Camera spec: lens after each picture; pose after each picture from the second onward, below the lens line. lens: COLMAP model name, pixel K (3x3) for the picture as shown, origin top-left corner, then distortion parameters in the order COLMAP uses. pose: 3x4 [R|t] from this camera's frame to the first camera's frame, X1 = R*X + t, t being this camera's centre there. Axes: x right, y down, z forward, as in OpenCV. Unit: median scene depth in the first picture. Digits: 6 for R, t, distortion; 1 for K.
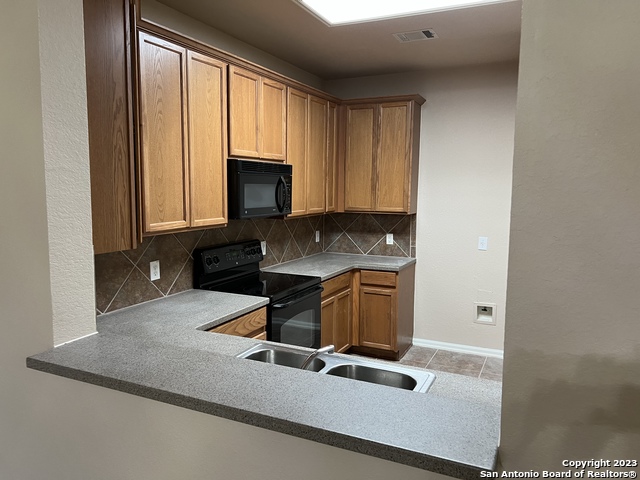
lens RADIAL K [[478.5, 0, 323.2], [0, 478.5, 243.5], [0, 0, 1]] dist [0.068090, -0.089692]
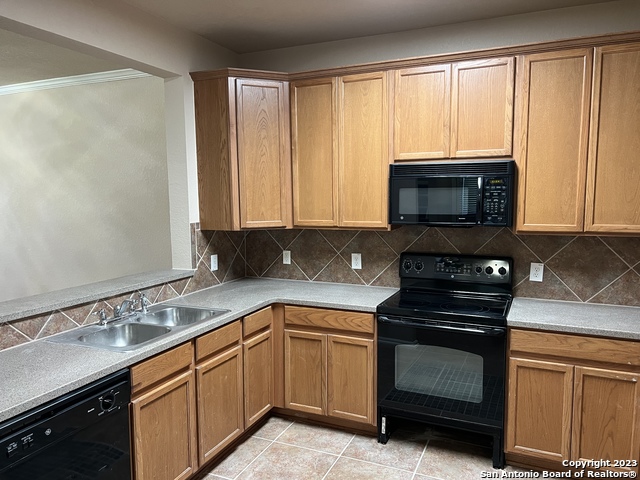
lens RADIAL K [[478.5, 0, 319.3], [0, 478.5, 242.8], [0, 0, 1]] dist [0.068090, -0.089692]
pose [[0.022317, 0.095666, -0.995163, 0.593433], [-0.116125, 0.988922, 0.092462, -0.063649], [0.992984, 0.113500, 0.033179, 0.603680]]
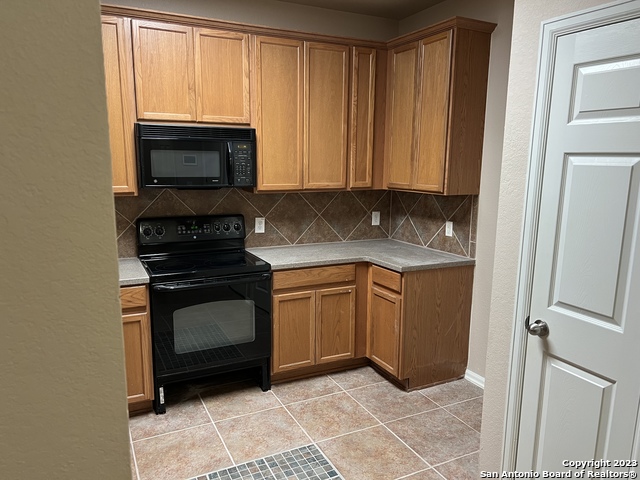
lens RADIAL K [[478.5, 0, 322.0], [0, 478.5, 243.8], [0, 0, 1]] dist [0.068090, -0.089692]
pose [[0.786084, 0.105857, -0.608987, 0.495375], [-0.077672, 0.994334, 0.072580, -0.028298], [0.613220, -0.009753, 0.789852, 0.346696]]
